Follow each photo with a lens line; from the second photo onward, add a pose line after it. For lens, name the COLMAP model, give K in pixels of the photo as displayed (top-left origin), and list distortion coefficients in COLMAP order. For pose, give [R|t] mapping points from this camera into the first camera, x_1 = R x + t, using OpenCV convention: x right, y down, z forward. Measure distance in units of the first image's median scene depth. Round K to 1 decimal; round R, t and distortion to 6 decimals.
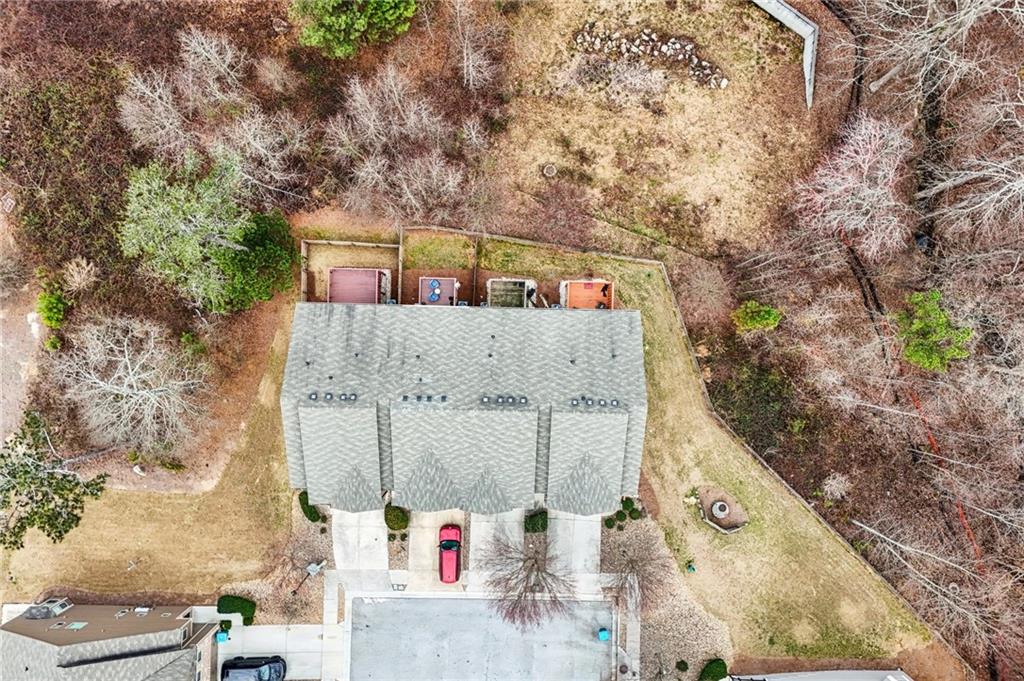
lens RADIAL K [[736.6, 0, 508.5], [0, 736.6, 336.1], [0, 0, 1]] dist [0.069043, -0.005258]
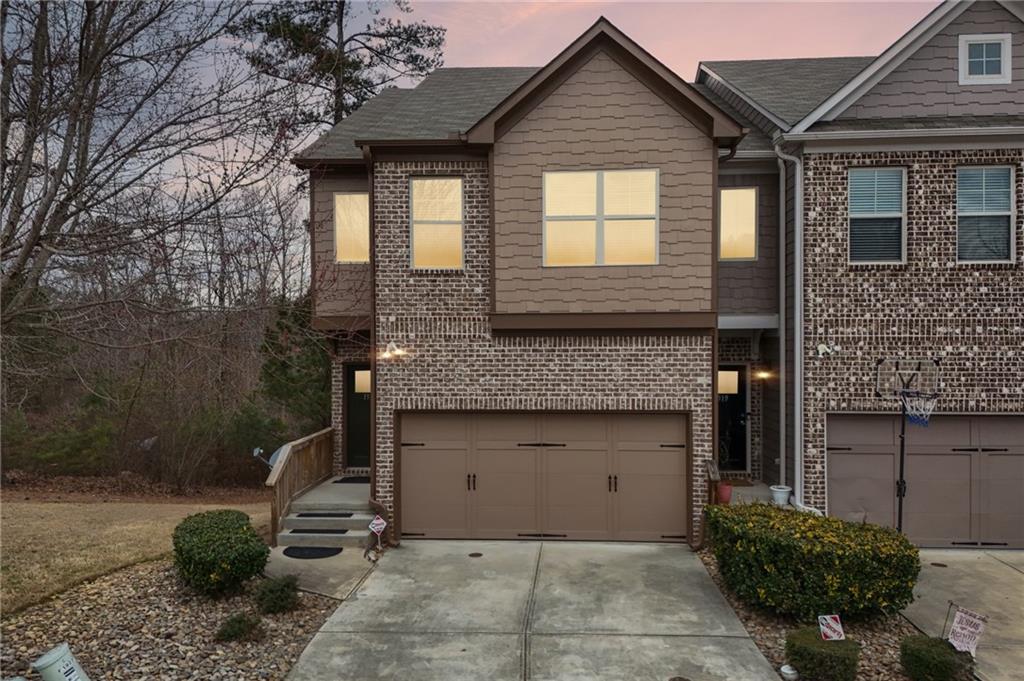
lens RADIAL K [[736.6, 0, 508.5], [0, 736.6, 336.1], [0, 0, 1]] dist [0.069043, -0.005258]
pose [[0.999317, -0.007579, -0.036171, -0.228085], [-0.036164, 0.001096, -0.999345, 0.438093], [0.007614, 0.999971, 0.000821, 1.084683]]
